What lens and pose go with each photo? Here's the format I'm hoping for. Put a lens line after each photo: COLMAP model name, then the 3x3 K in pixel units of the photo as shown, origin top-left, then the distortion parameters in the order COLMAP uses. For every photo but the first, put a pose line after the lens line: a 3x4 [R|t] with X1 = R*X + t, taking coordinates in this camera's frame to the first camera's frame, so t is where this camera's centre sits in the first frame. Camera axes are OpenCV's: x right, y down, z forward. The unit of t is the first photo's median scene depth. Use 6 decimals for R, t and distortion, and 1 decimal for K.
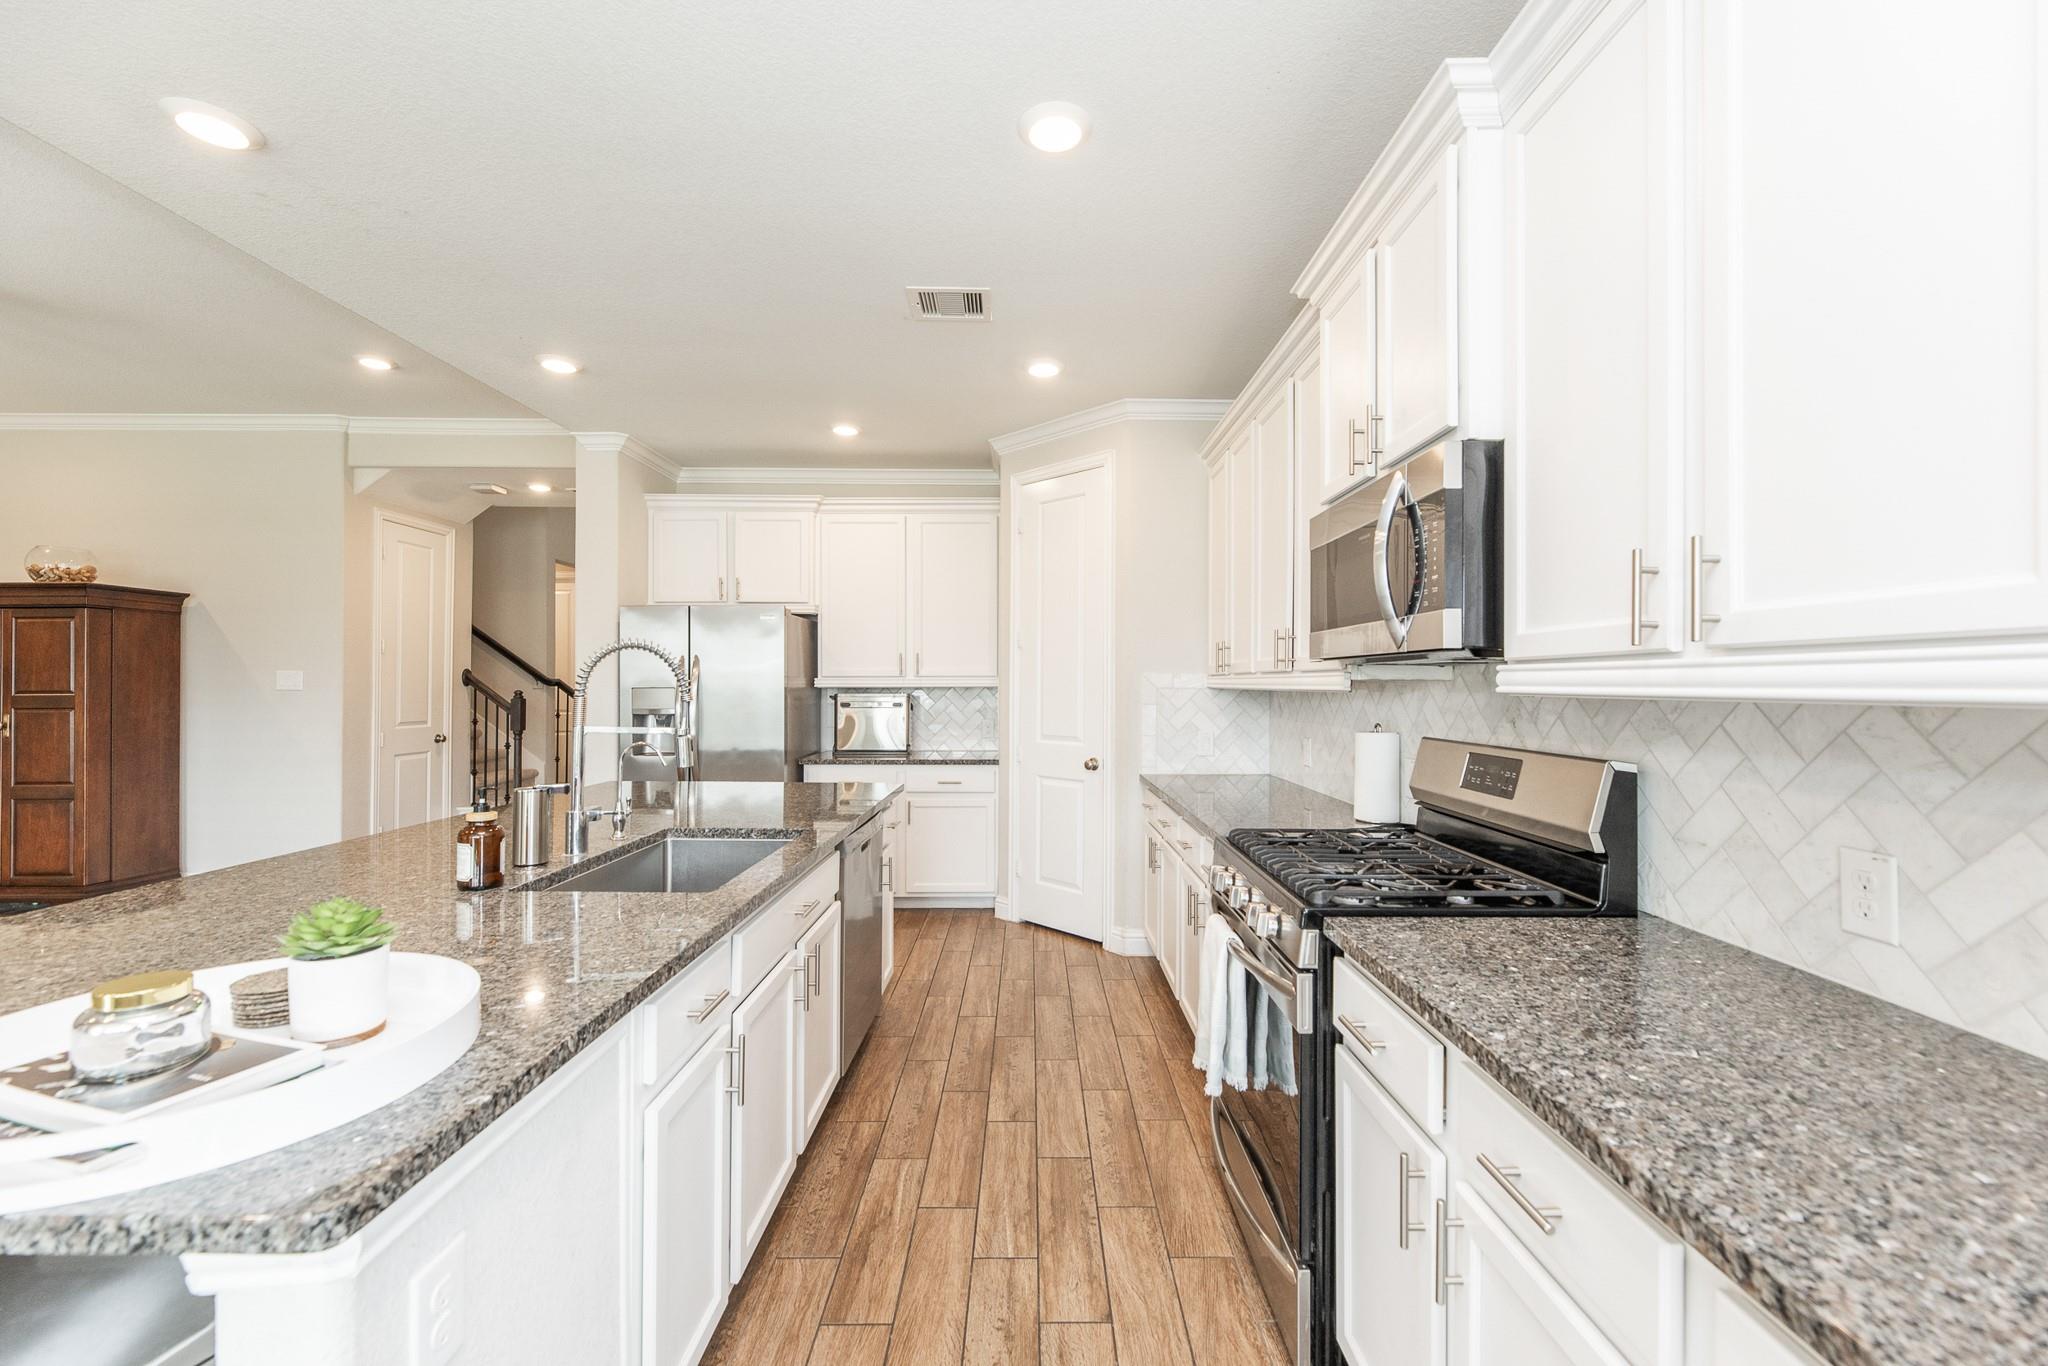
lens RADIAL K [[820.4, 0, 1028.4], [0, 820.4, 683.0], [0, 0, 1]] dist [0.002144, 0.000180]
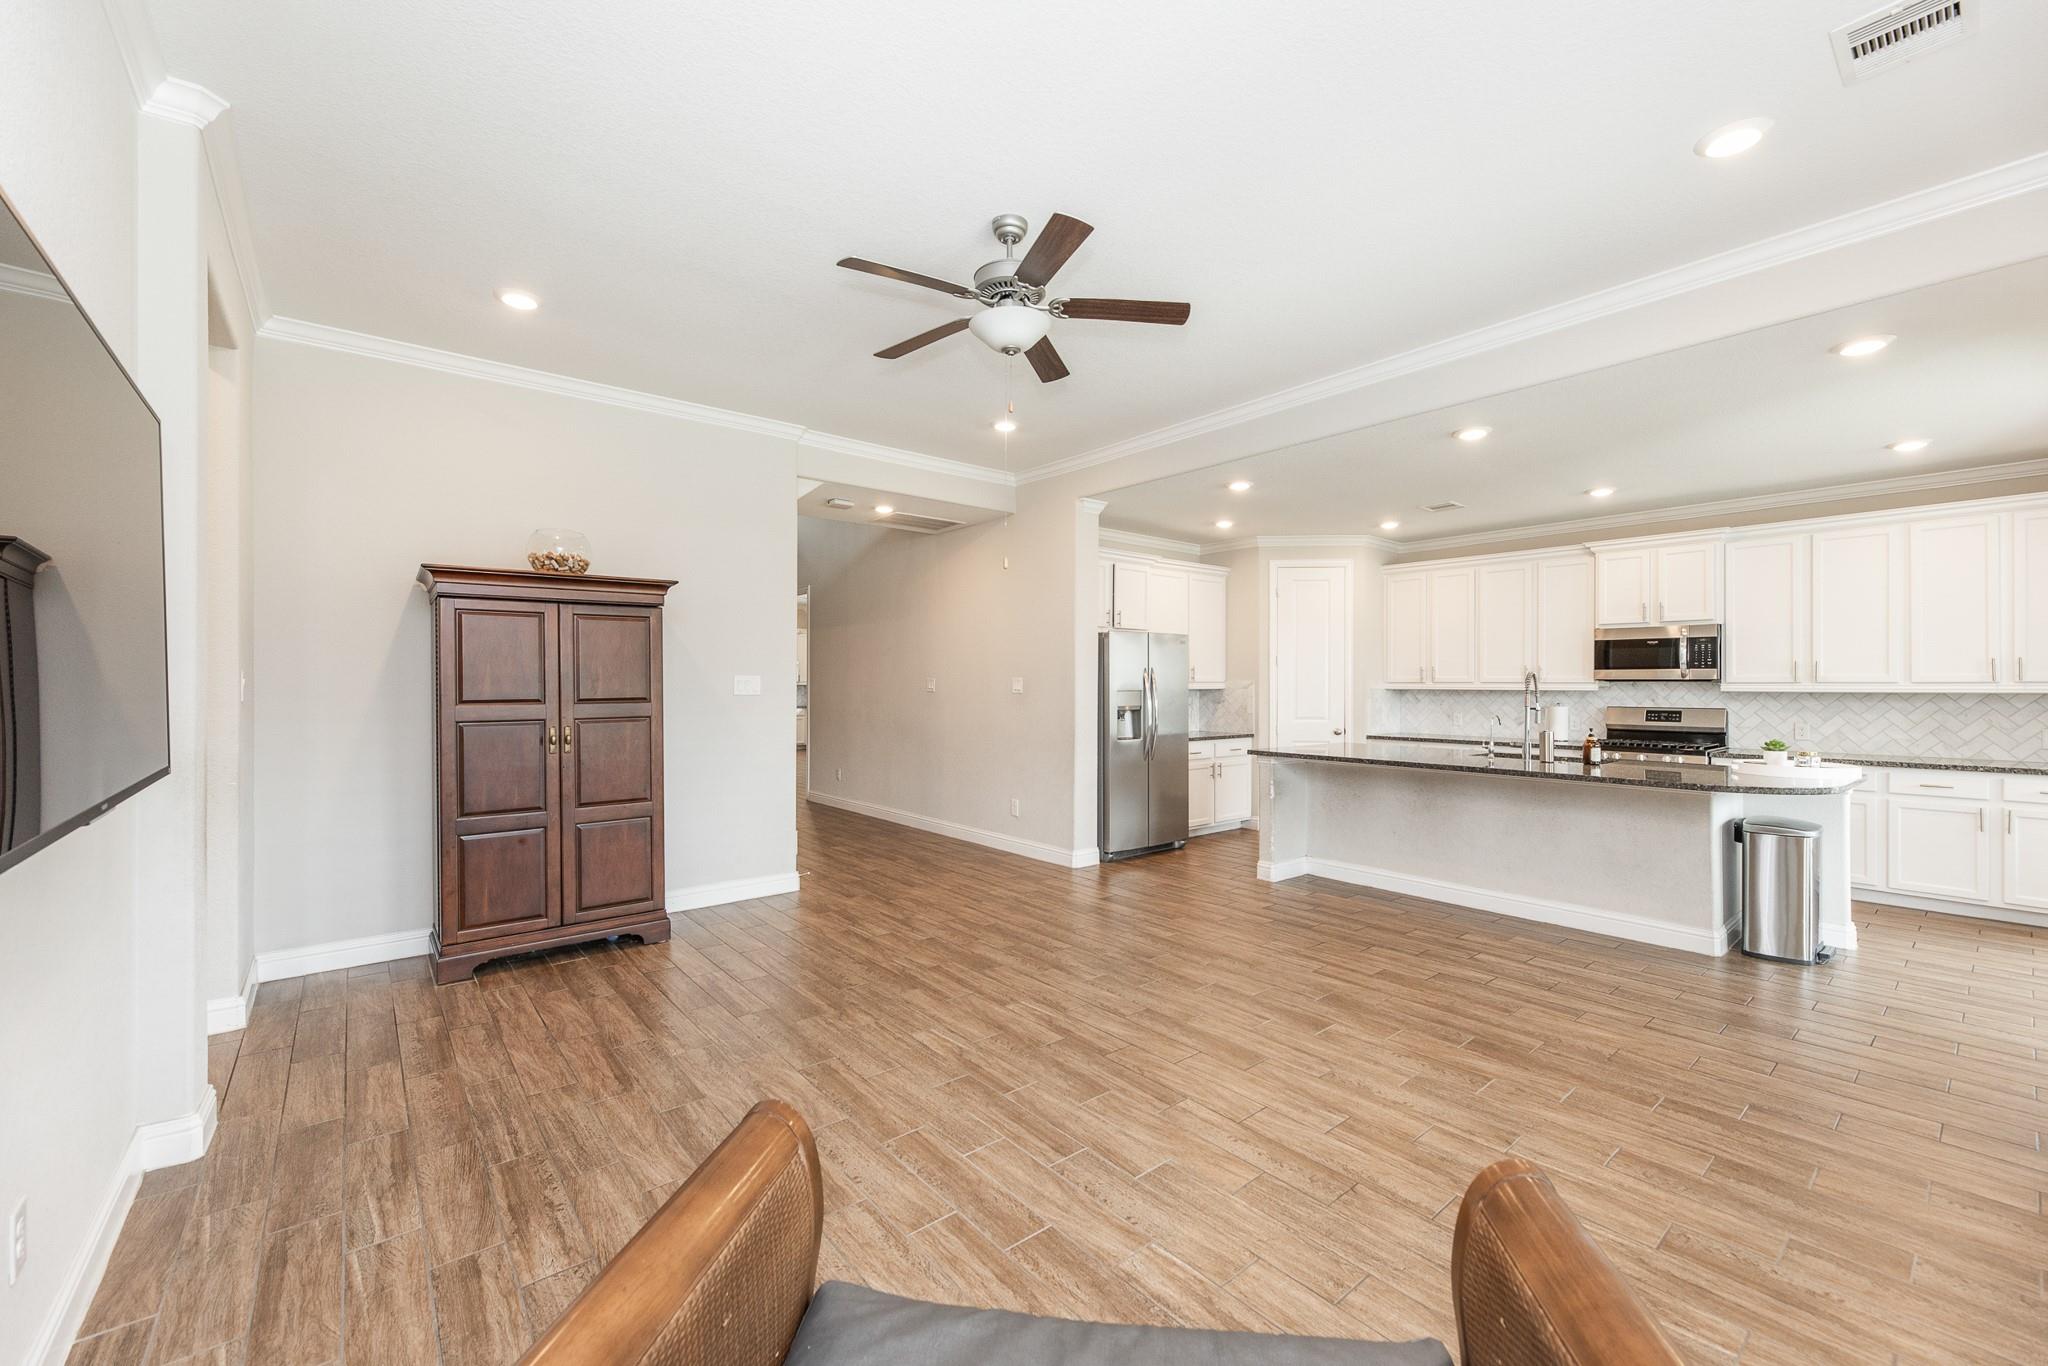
lens RADIAL K [[820.4, 0, 1032.0], [0, 820.4, 689.2], [0, 0, 1]] dist [0.002144, 0.000180]
pose [[0.771950, -0.005293, 0.635661, -1.269532], [-0.001404, 0.999949, 0.010032, -0.009154], [-0.635682, -0.008637, 0.771903, 0.025362]]
